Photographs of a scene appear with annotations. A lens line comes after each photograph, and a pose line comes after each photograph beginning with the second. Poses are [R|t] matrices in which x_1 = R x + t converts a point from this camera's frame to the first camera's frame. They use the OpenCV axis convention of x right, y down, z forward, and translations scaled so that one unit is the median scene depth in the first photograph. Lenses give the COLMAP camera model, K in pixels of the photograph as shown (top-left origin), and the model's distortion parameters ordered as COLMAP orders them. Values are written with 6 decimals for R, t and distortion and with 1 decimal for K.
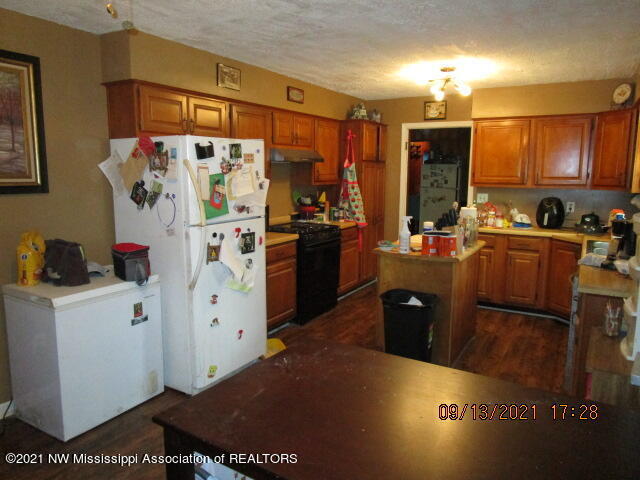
lens RADIAL K [[453.6, 0, 320.7], [0, 453.6, 240.6], [0, 0, 1]] dist [-0.026386, 0.010407]
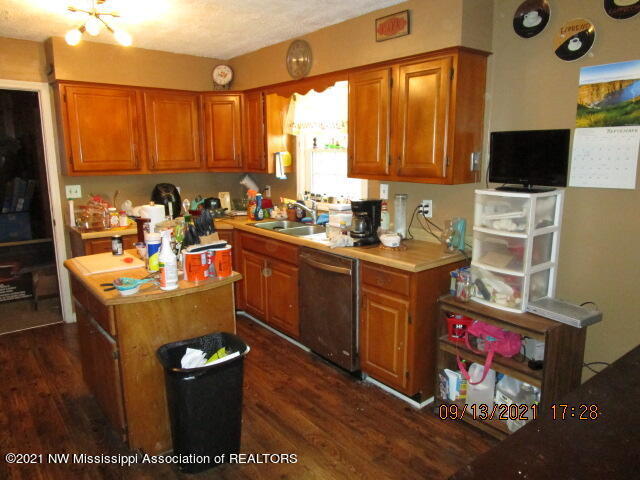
lens RADIAL K [[453.6, 0, 322.4], [0, 453.6, 238.6], [0, 0, 1]] dist [-0.026386, 0.010407]
pose [[0.342038, -0.182746, 0.921745, -0.300944], [0.148915, 0.979053, 0.138849, -0.092705], [-0.927812, 0.089770, 0.362087, 0.556761]]
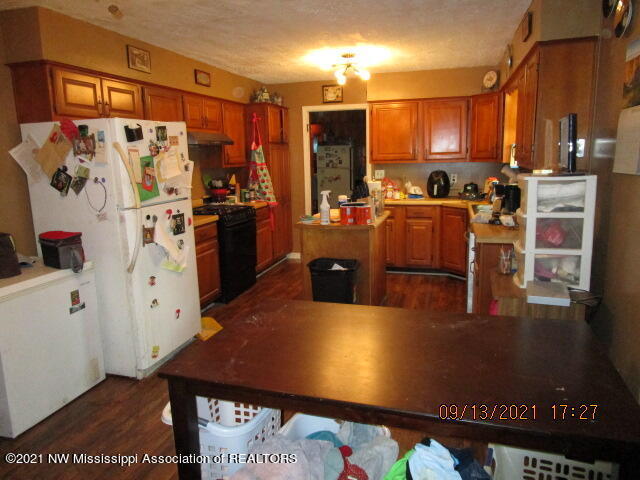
lens RADIAL K [[453.6, 0, 320.1], [0, 453.6, 239.6], [0, 0, 1]] dist [-0.026386, 0.010407]
pose [[0.968093, -0.074632, 0.239221, -0.090088], [0.067650, 0.997012, 0.037278, 0.021282], [-0.241289, -0.019905, 0.970249, -0.059232]]
